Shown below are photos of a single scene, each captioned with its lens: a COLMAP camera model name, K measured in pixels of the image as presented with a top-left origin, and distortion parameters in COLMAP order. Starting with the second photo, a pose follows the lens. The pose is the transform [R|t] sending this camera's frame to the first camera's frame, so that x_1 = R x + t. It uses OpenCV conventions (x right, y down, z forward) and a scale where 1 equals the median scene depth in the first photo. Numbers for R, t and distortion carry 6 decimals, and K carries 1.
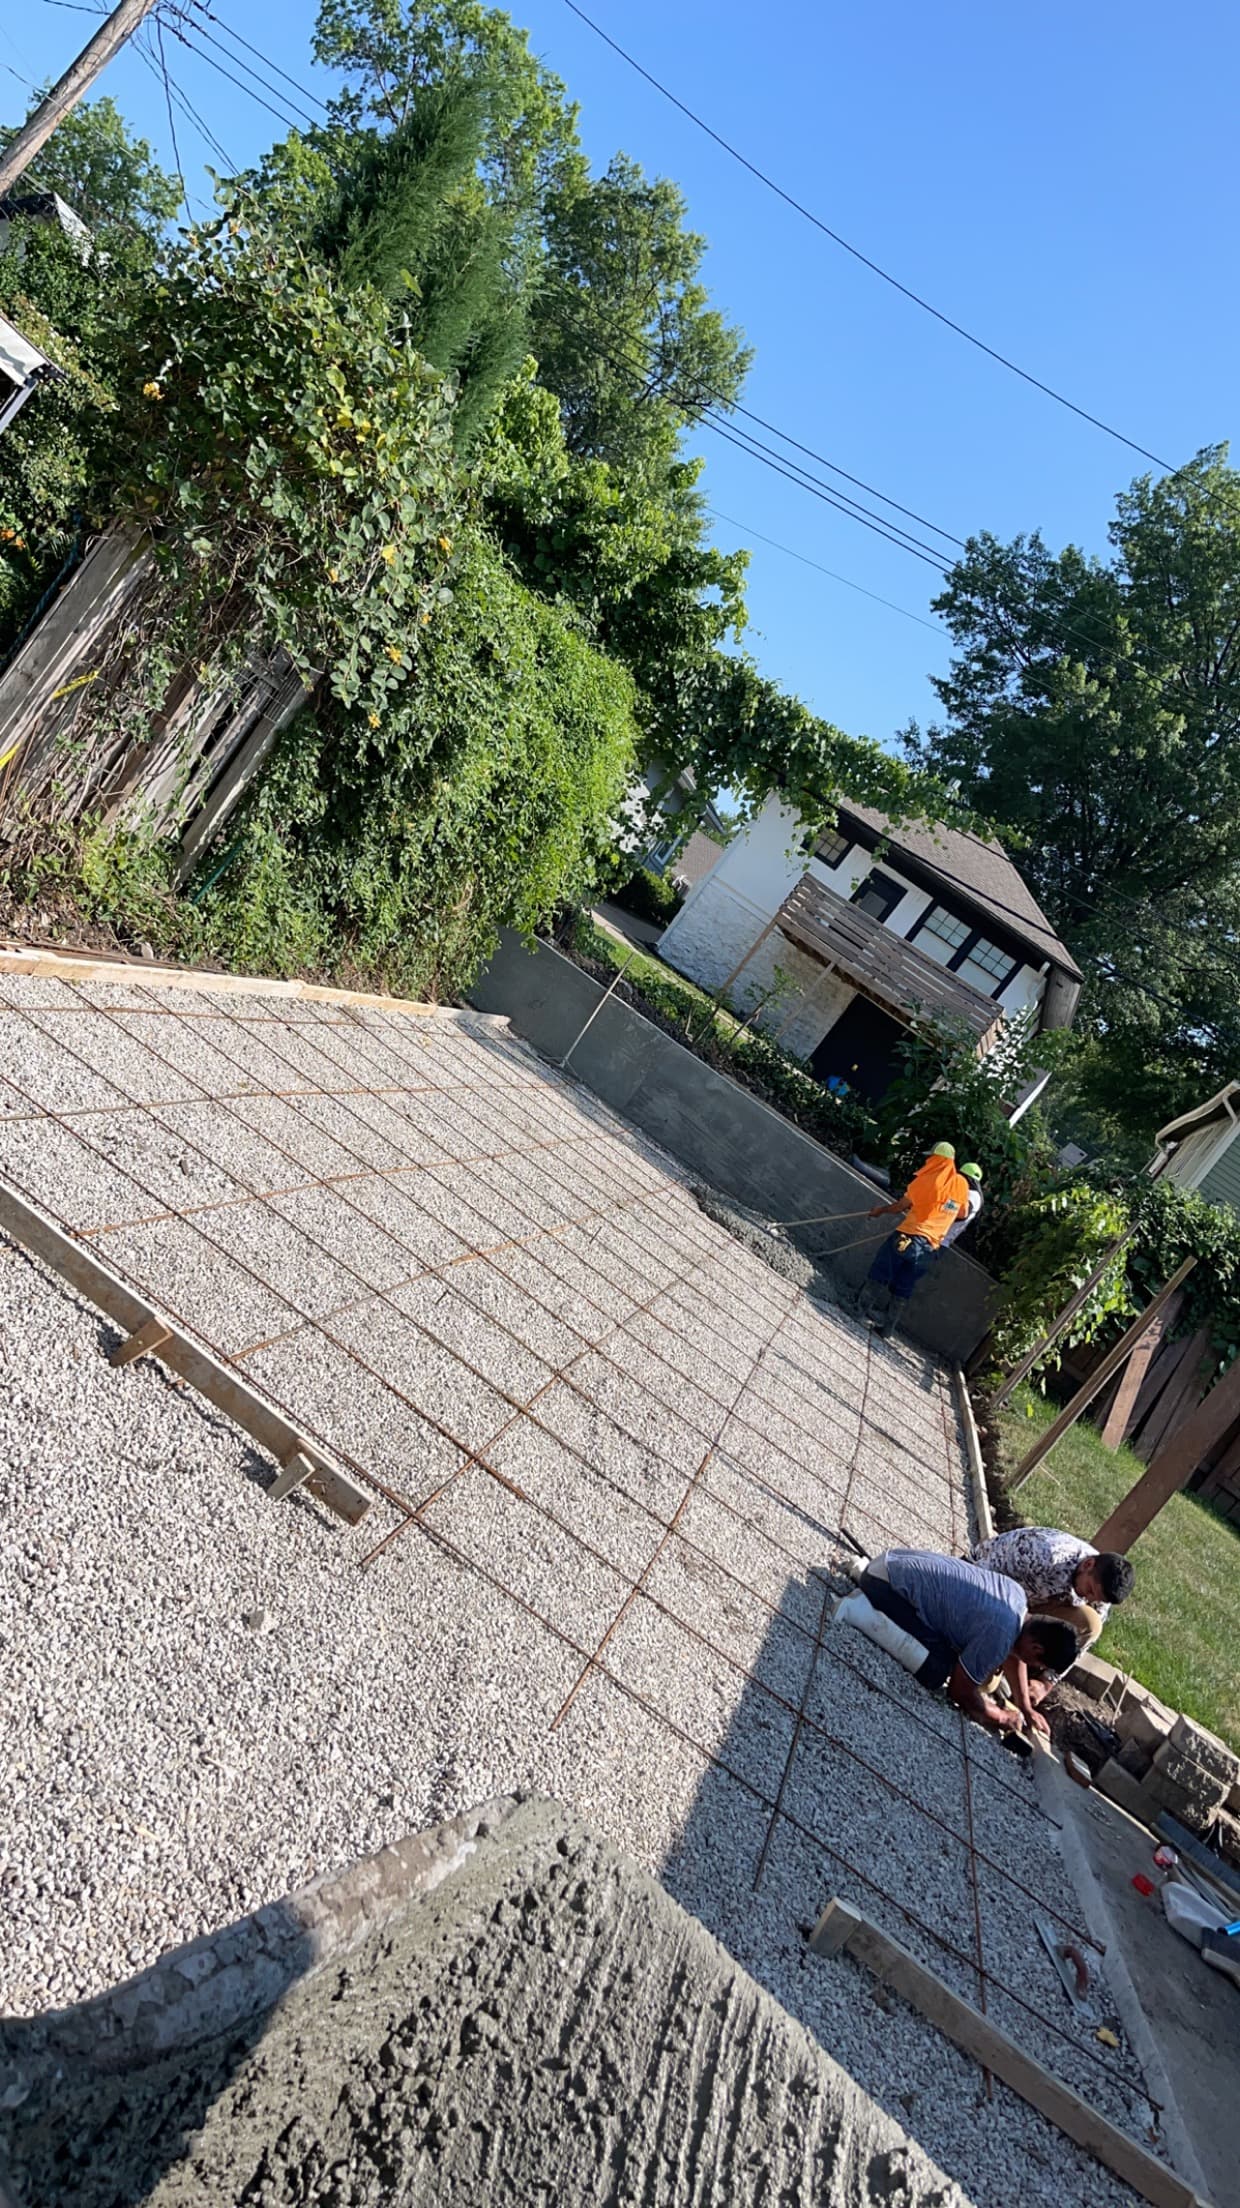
lens RADIAL K [[1827.3, 0, 620.0], [0, 1827.3, 1104.0], [0, 0, 1]] dist [0.095017, -0.074085]
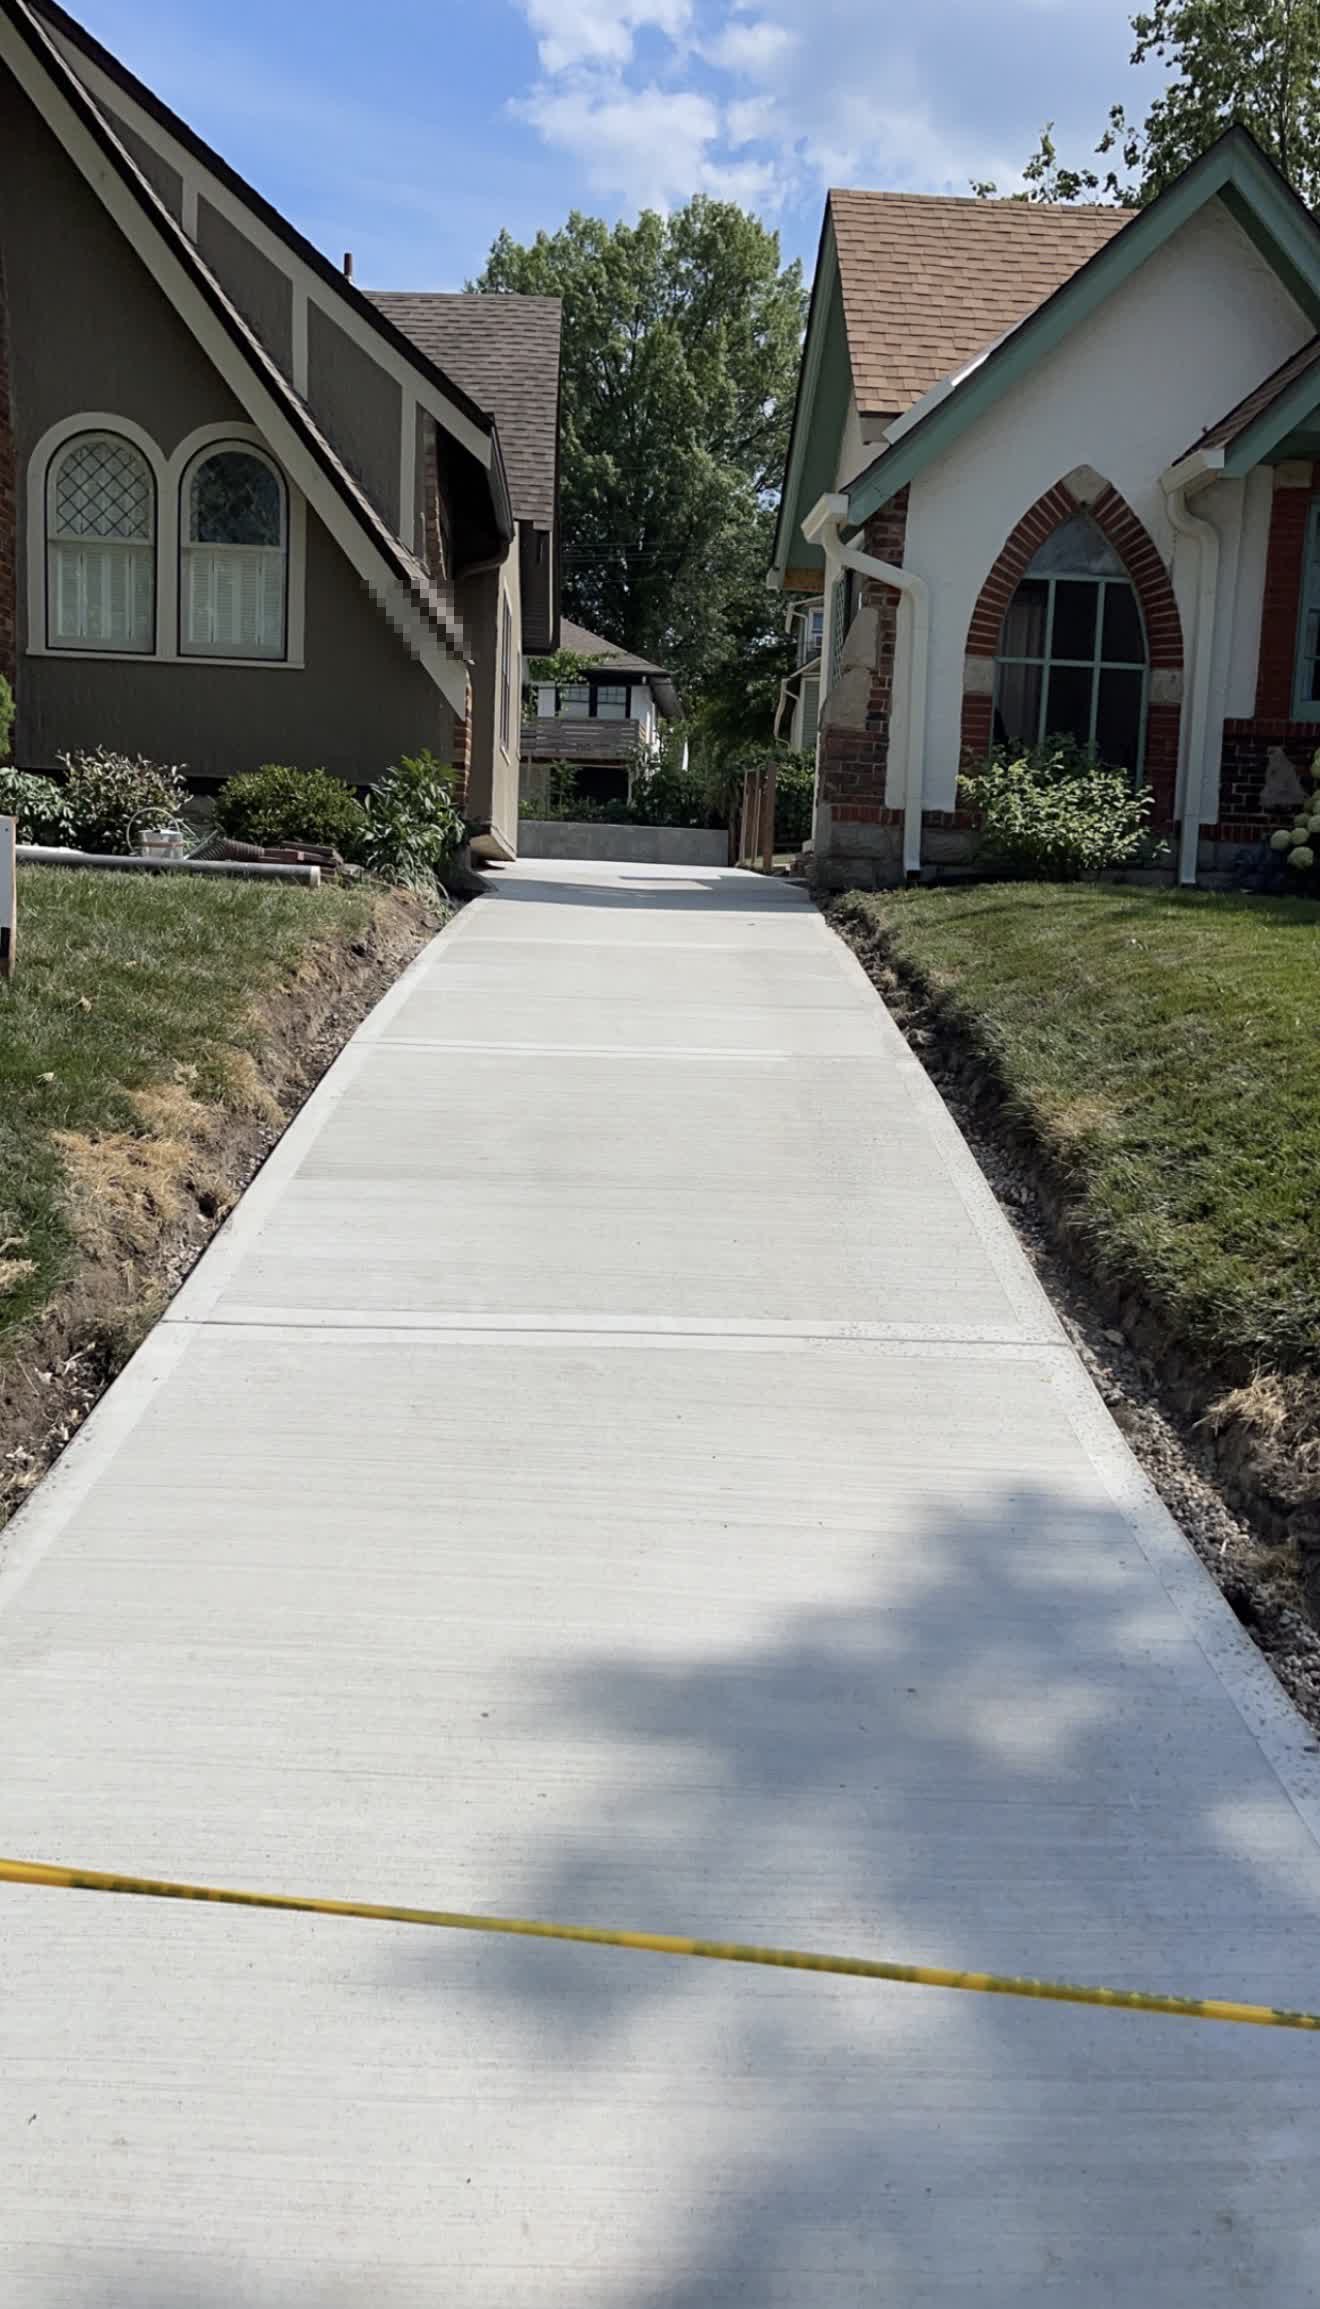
lens RADIAL K [[1942.1, 0, 661.9], [0, 1942.1, 1206.7], [0, 0, 1]] dist [0.029081, -0.043569]
pose [[0.809319, -0.581370, 0.083741, -0.137419], [0.562655, 0.808266, 0.173567, 0.006164], [-0.168591, -0.093354, 0.981255, -0.592631]]
